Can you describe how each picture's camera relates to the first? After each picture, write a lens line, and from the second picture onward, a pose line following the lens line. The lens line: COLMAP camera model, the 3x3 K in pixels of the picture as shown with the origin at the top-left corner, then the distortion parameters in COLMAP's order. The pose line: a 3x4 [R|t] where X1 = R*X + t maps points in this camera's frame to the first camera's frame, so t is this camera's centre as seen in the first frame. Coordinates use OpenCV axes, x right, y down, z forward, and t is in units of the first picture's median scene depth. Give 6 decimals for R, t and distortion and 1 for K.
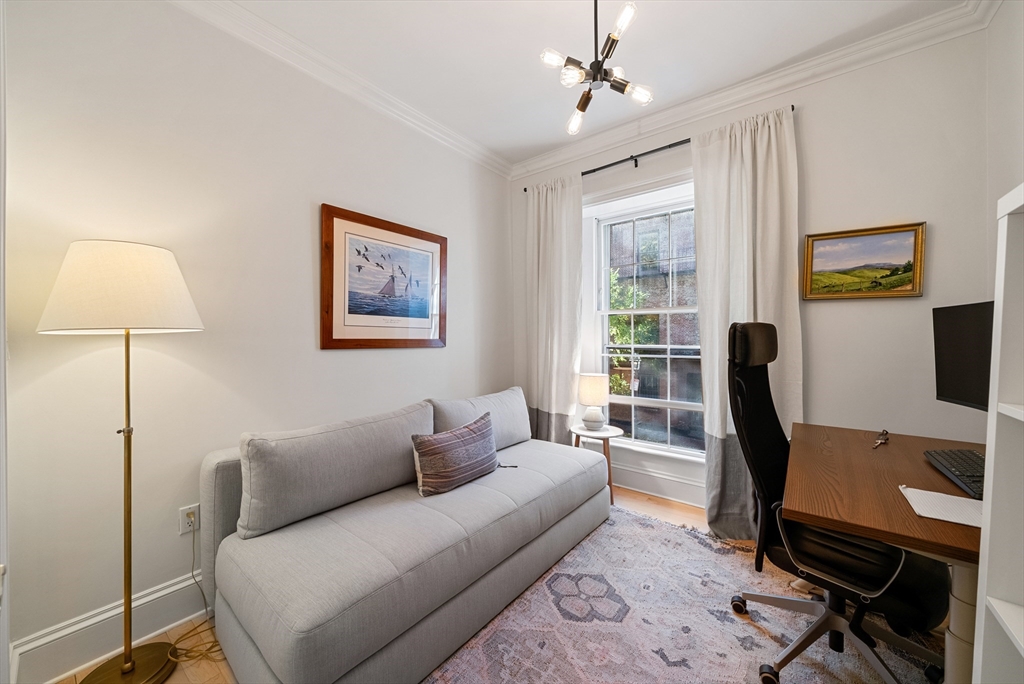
lens RADIAL K [[380.5, 0, 516.8], [0, 380.5, 339.1], [0, 0, 1]] dist [0.001157, 0.000048]
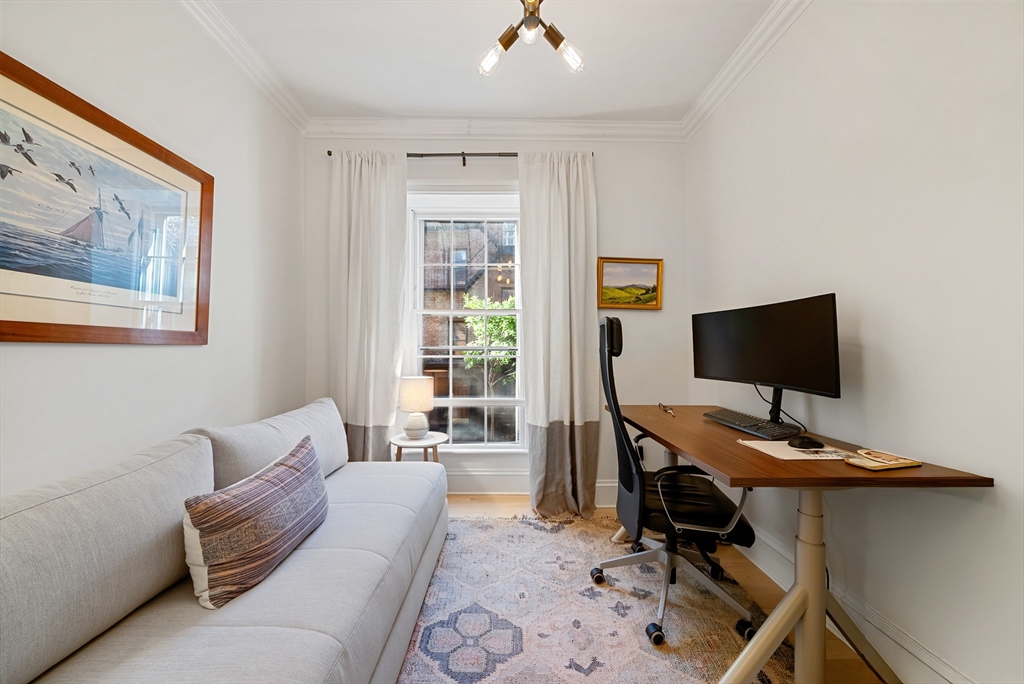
lens RADIAL K [[346.8, 0, 512.0], [0, 346.8, 342.0], [0, 0, 1]] dist [-0.002899, -0.000199]
pose [[0.782906, 0.012898, 0.622007, -0.179560], [0.000921, 0.999760, -0.021891, 0.035182], [-0.622140, 0.017712, 0.782706, 0.273169]]
